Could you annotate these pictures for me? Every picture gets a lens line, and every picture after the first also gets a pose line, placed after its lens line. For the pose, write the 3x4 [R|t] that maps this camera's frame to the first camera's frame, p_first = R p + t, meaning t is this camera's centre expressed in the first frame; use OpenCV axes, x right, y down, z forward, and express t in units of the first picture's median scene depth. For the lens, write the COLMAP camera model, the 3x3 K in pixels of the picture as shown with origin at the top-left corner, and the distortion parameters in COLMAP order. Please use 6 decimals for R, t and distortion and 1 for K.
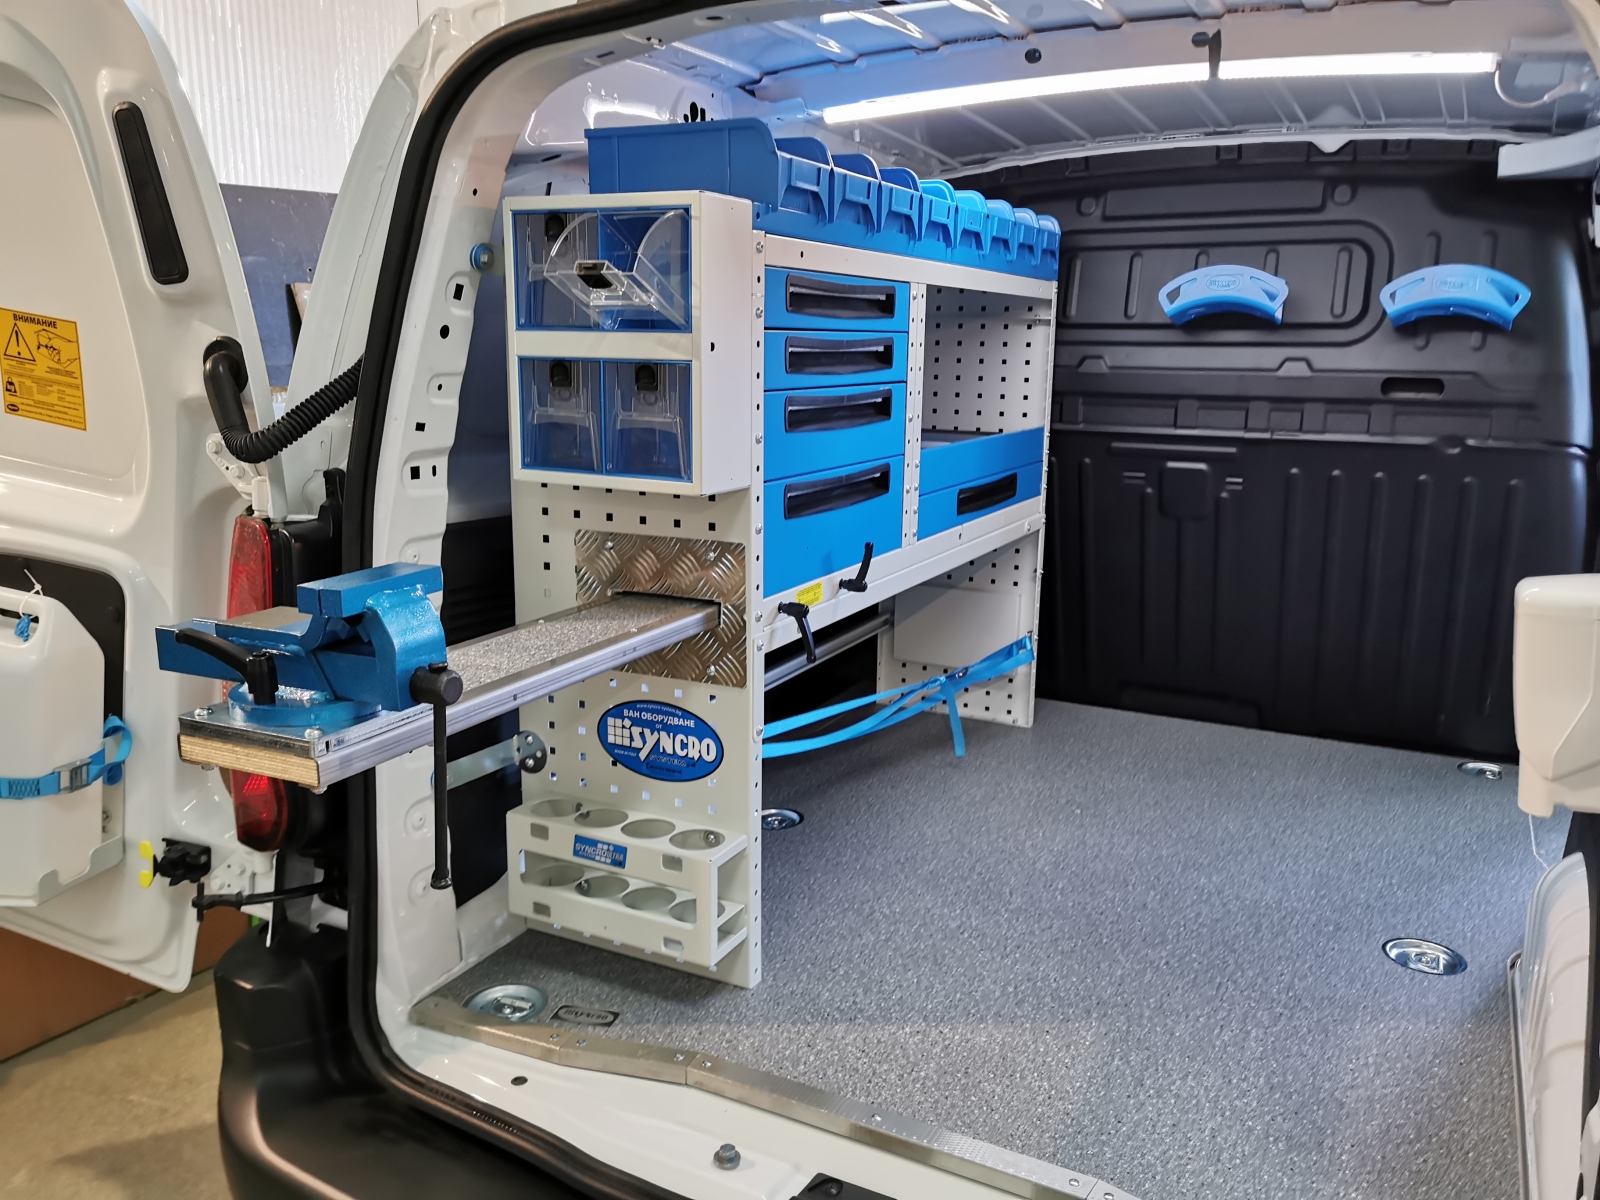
lens RADIAL K [[1232.8, 0, 798.9], [0, 1232.8, 603.0], [0, 0, 1]] dist [0.034196, -0.032240]
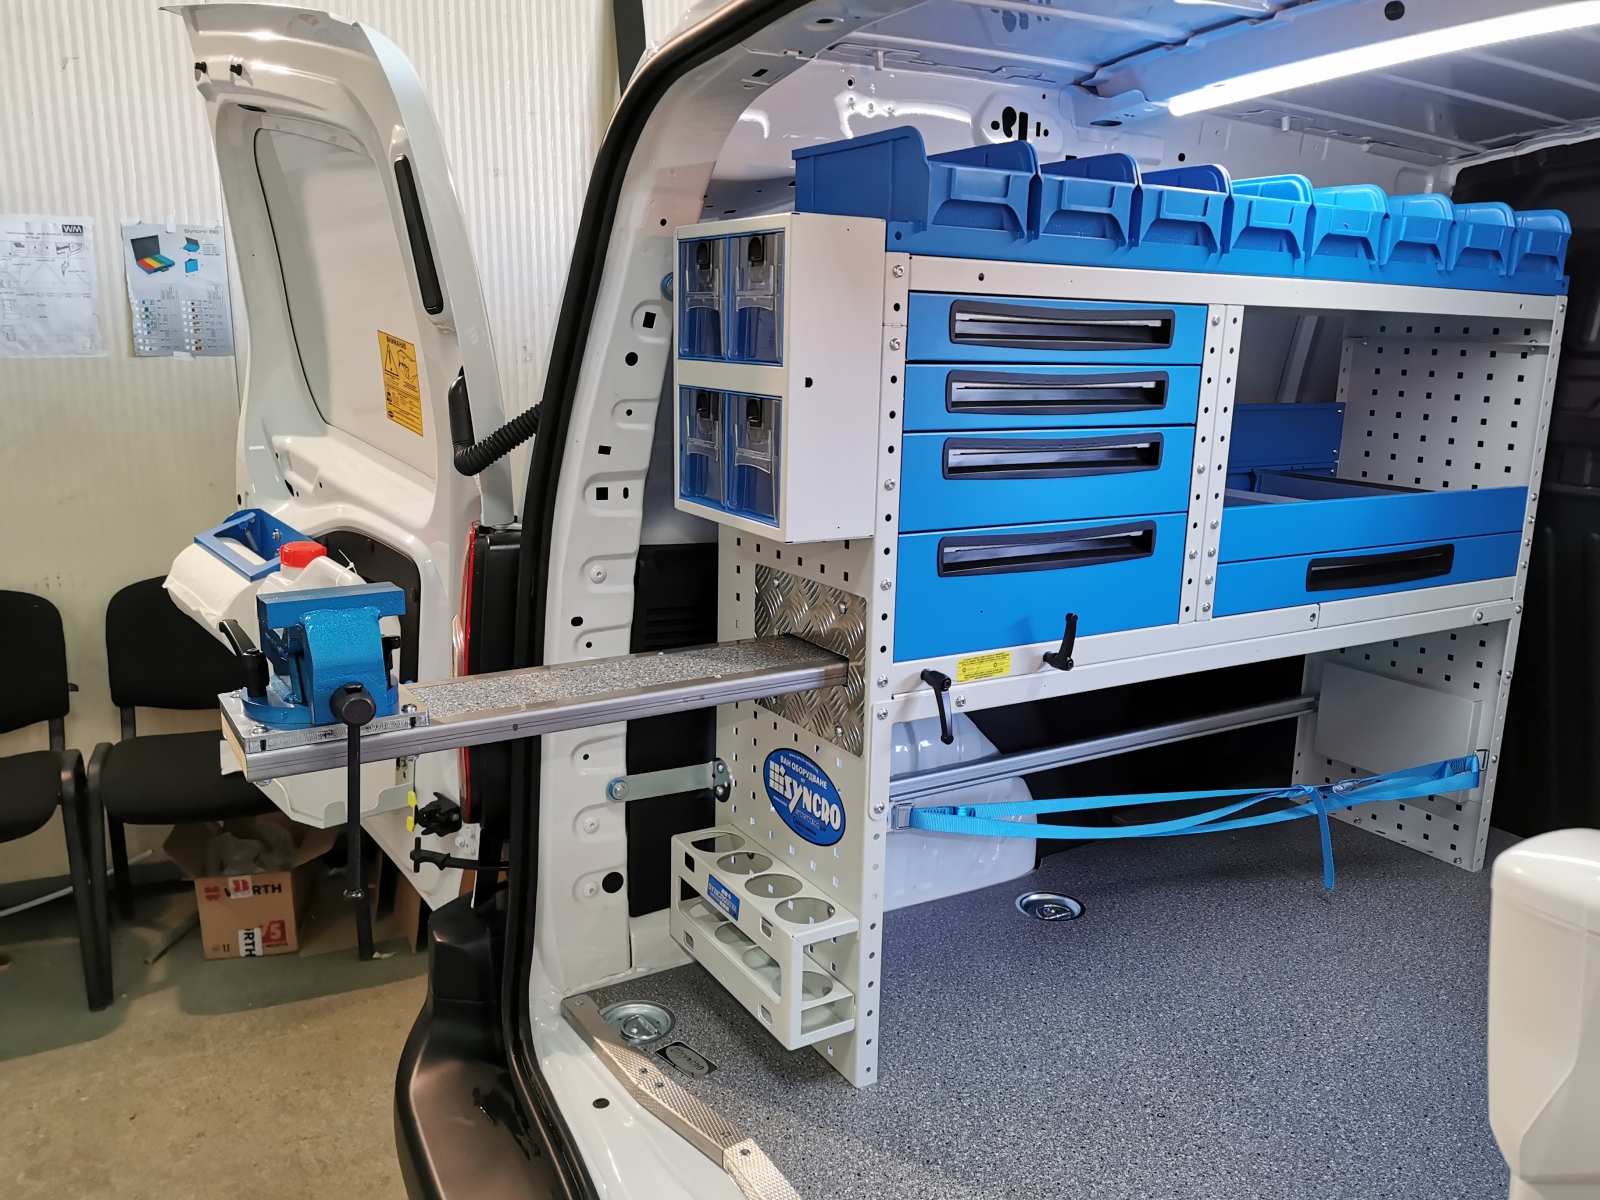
lens RADIAL K [[1232.8, 0, 798.7], [0, 1232.8, 602.0], [0, 0, 1]] dist [0.034196, -0.032240]
pose [[0.848504, 0.120814, -0.515214, 0.346621], [-0.124342, 0.991850, 0.027804, -0.059730], [0.514374, 0.040470, 0.856611, 0.186102]]
